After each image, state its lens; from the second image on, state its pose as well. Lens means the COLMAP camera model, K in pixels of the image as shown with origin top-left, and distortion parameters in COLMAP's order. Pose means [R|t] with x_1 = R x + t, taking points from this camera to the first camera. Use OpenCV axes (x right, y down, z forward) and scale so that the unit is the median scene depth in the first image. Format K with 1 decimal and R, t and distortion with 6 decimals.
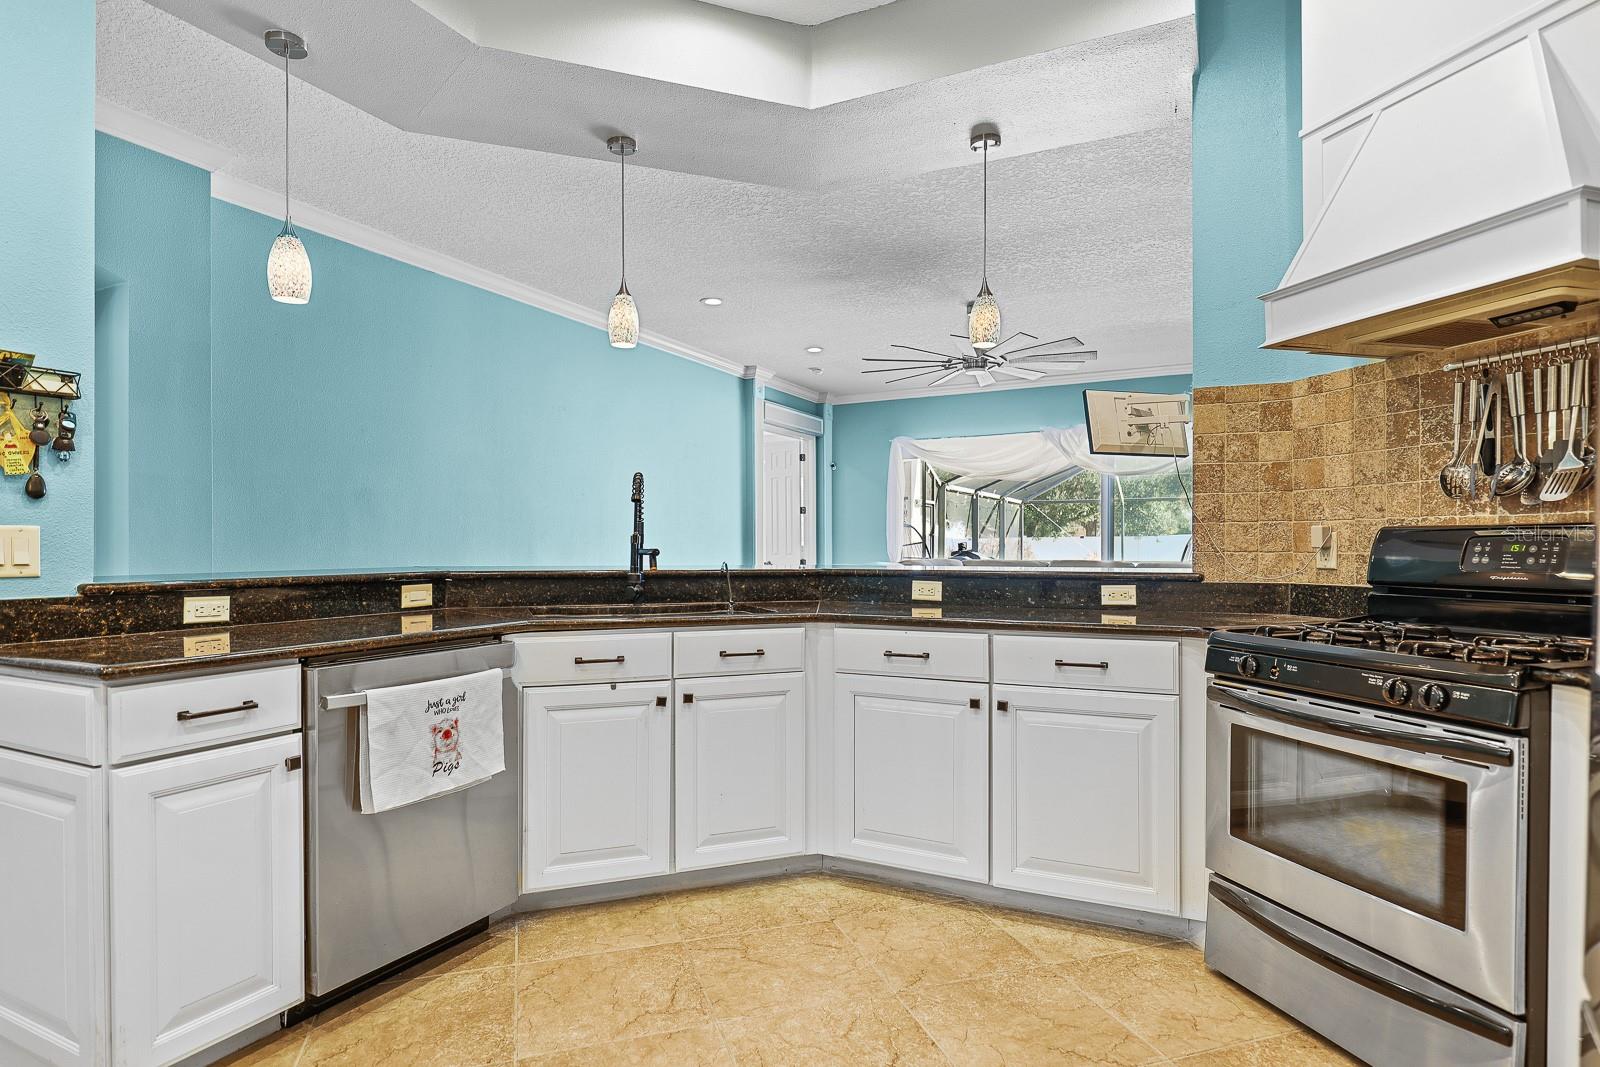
lens RADIAL K [[858.4, 0, 811.1], [0, 858.4, 557.1], [0, 0, 1]] dist [-0.002194, 0.000777]
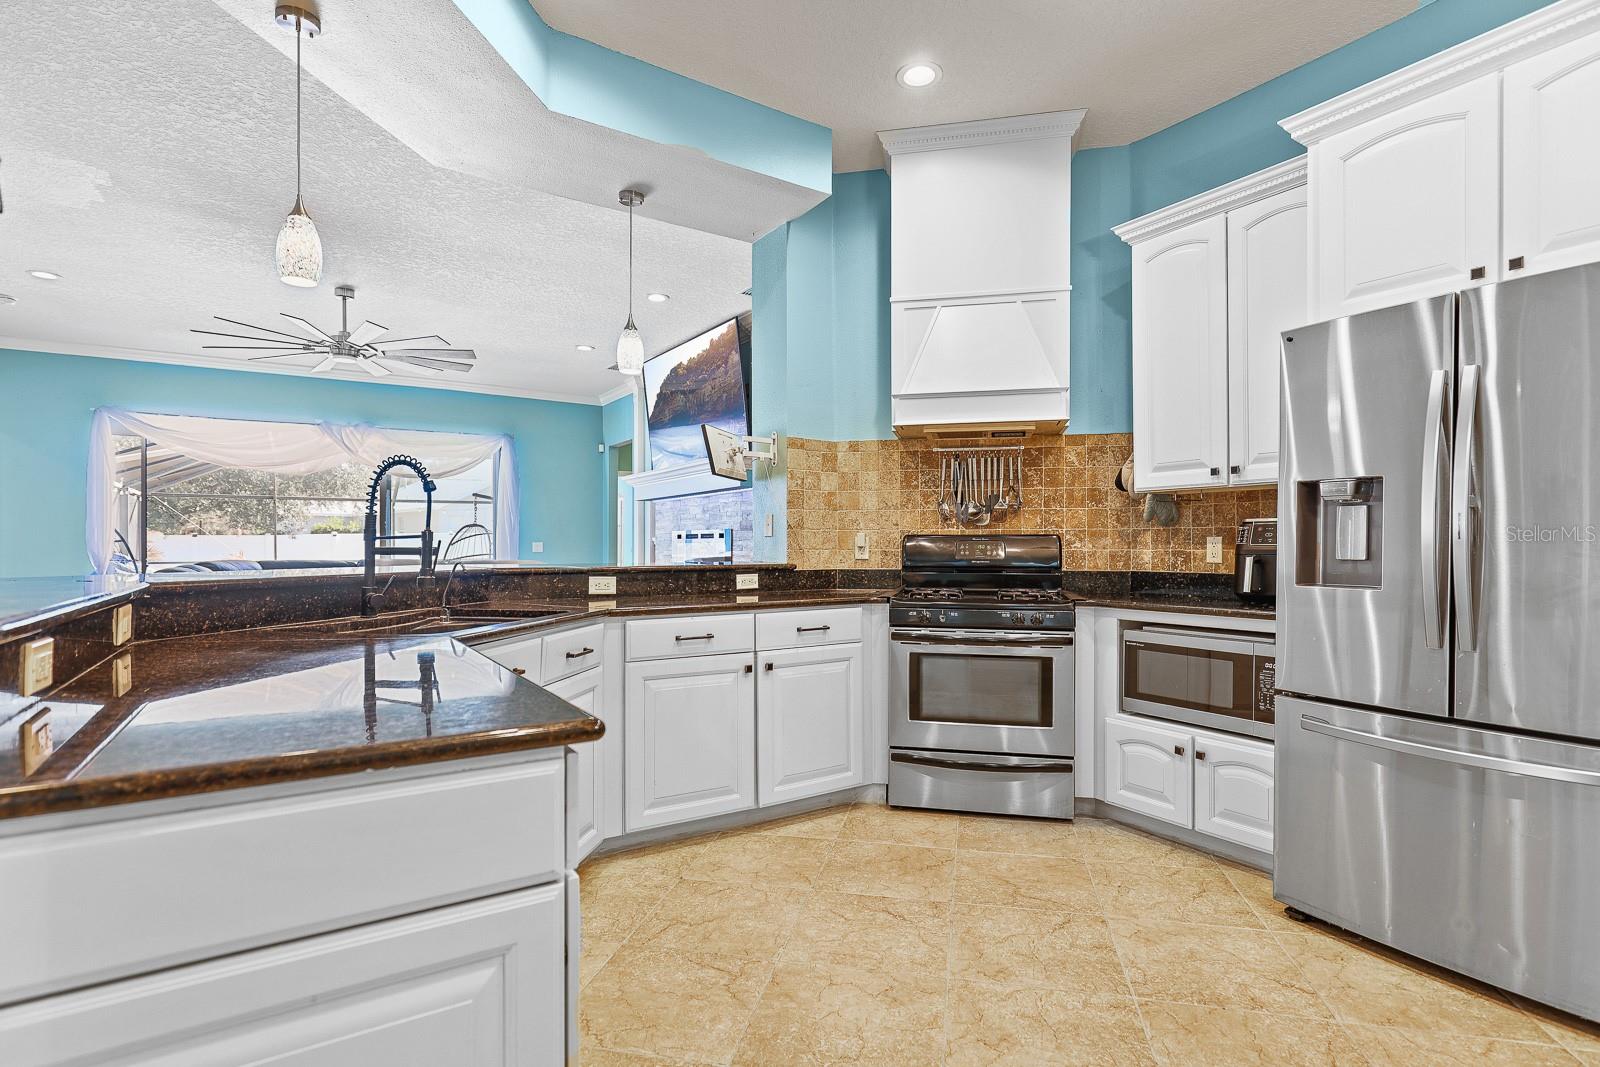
lens RADIAL K [[795.8, 0, 802.0], [0, 795.8, 547.9], [0, 0, 1]] dist [0.004255, -0.001710]
pose [[0.510820, -0.001198, 0.859687, -0.785951], [0.009322, 0.999948, -0.004146, -0.003099], [-0.859637, 0.010132, 0.510804, 0.327790]]
